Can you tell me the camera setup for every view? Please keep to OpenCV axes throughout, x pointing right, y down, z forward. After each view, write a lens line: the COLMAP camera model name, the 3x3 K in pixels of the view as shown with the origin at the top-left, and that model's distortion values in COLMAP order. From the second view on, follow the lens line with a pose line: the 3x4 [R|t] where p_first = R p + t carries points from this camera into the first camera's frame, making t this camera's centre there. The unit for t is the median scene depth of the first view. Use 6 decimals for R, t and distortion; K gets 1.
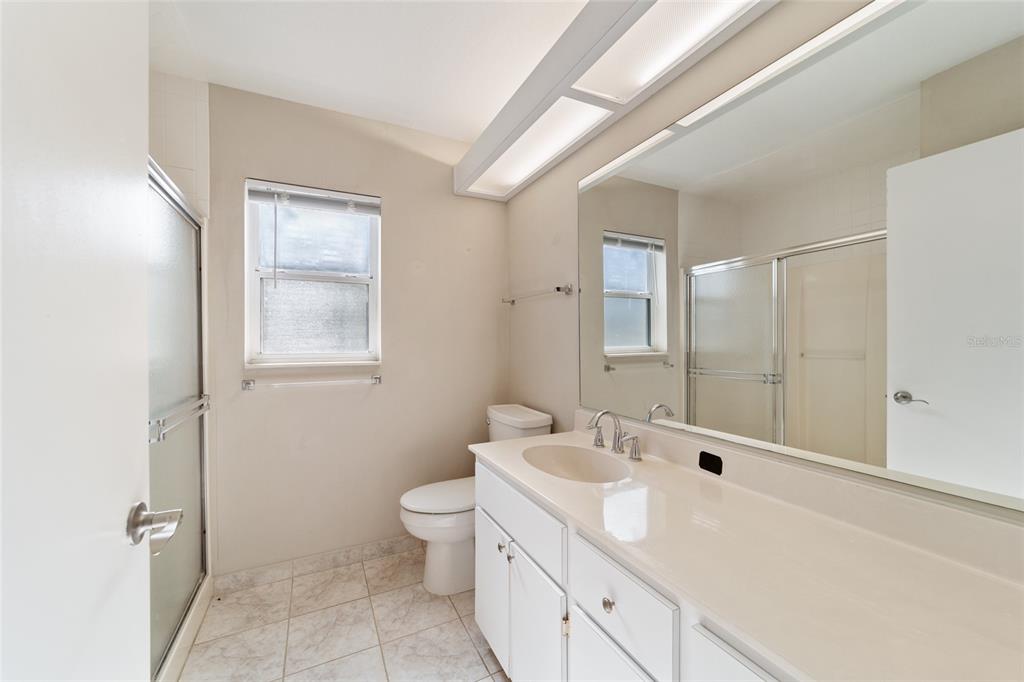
lens RADIAL K [[394.2, 0, 510.6], [0, 394.2, 342.3], [0, 0, 1]] dist [-0.020328, 0.009761]
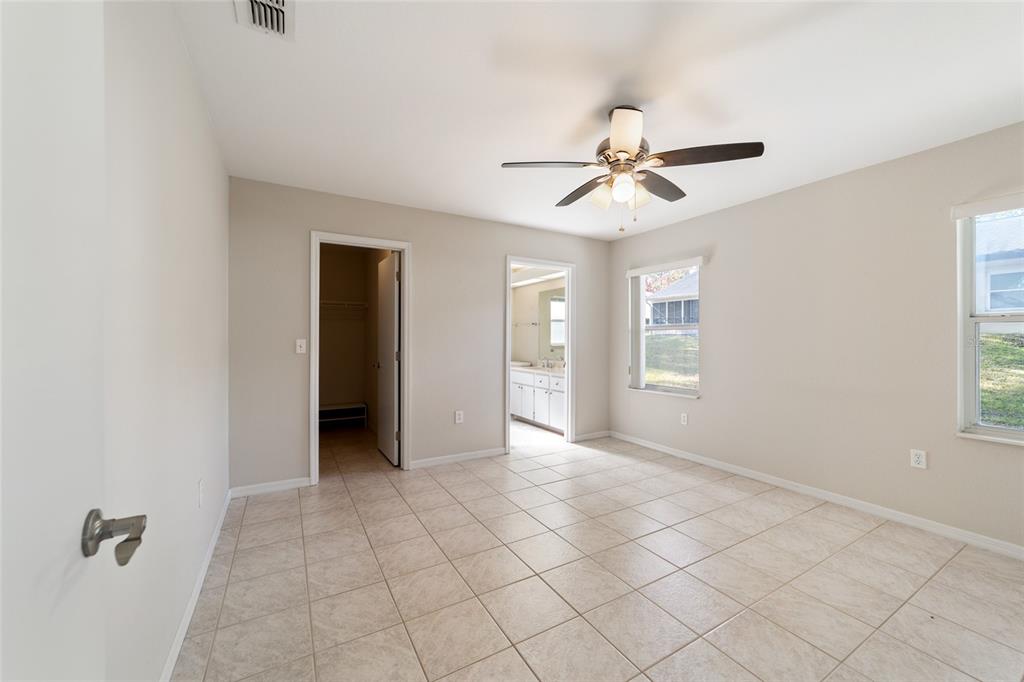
lens RADIAL K [[394.2, 0, 510.6], [0, 394.2, 342.3], [0, 0, 1]] dist [-0.020328, 0.009761]
pose [[0.998000, 0.004008, 0.063092, -0.240349], [-0.004140, 0.999989, 0.001968, 0.011408], [-0.063083, -0.002225, 0.998006, -2.016620]]
